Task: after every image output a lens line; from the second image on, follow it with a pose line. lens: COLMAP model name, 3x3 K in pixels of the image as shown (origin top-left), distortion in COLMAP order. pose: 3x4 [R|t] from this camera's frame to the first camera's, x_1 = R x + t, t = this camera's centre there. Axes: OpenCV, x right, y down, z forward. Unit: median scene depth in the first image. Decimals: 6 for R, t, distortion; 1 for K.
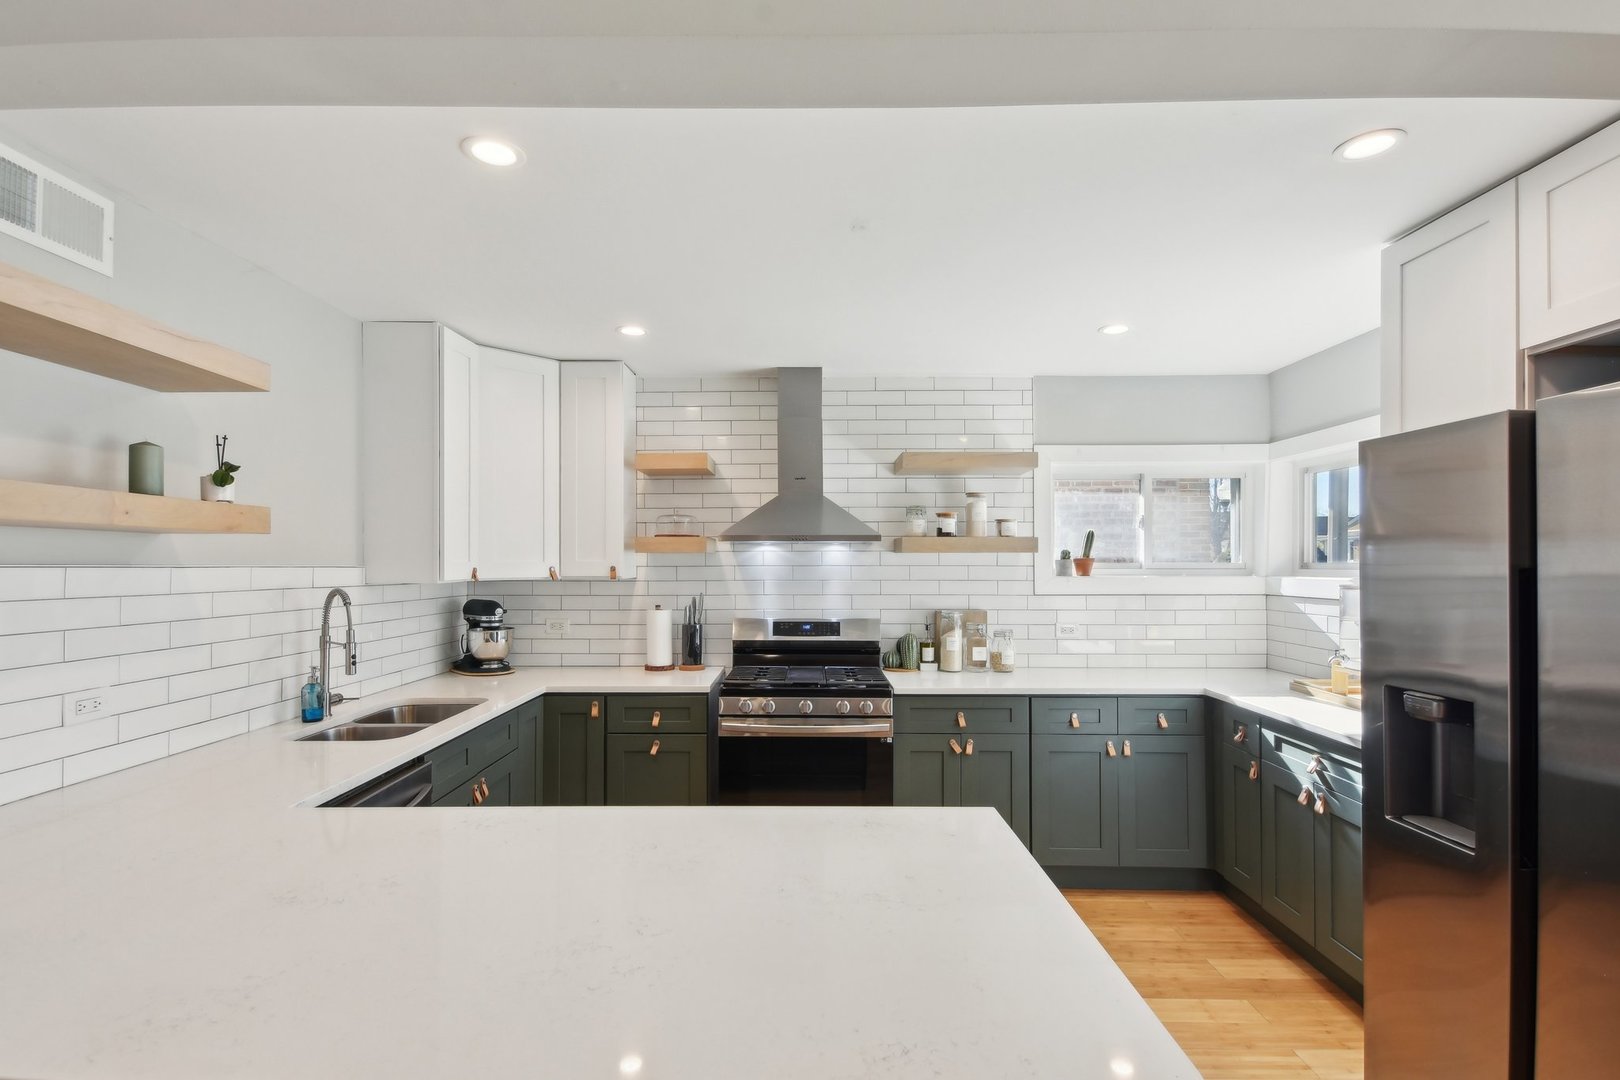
lens RADIAL K [[740.4, 0, 809.8], [0, 740.4, 562.4], [0, 0, 1]] dist [0.012372, 0.000007]
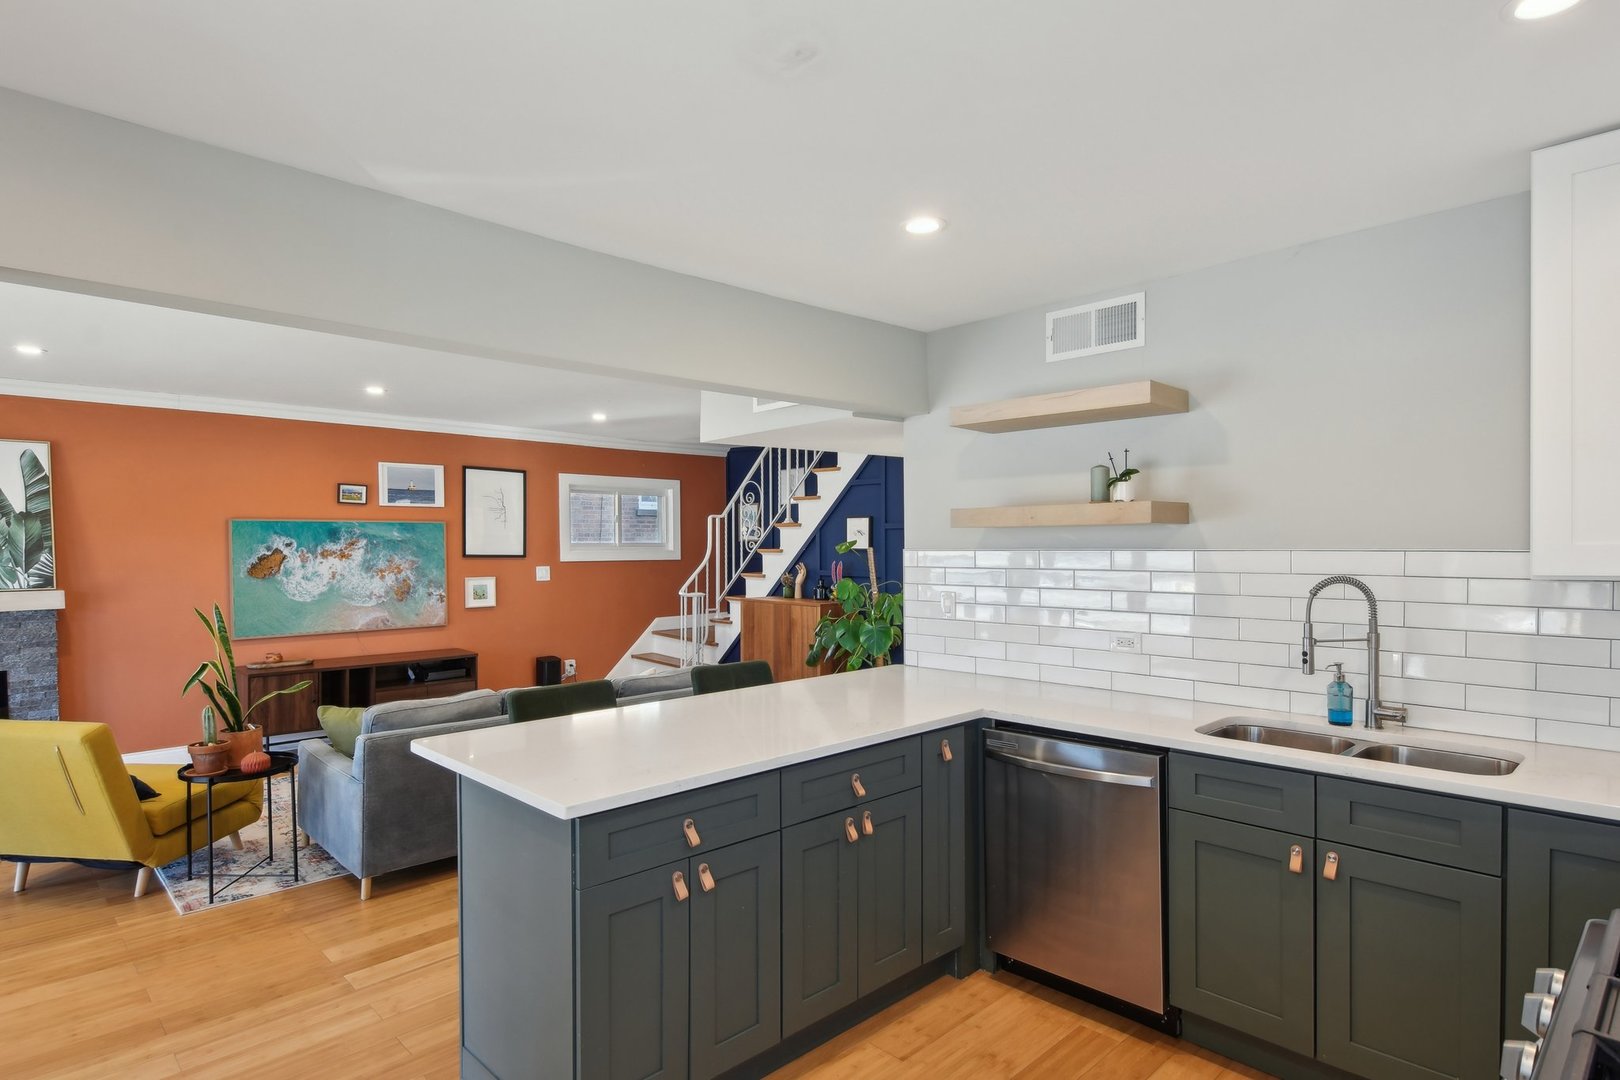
lens RADIAL K [[868.0, 0, 813.5], [0, 868.0, 565.7], [0, 0, 1]] dist [0.002536, -0.001647]
pose [[-0.710639, 0.023255, -0.703172, 0.359849], [0.010539, 0.999693, 0.022410, -0.004182], [0.703478, 0.008514, -0.710666, 0.914690]]
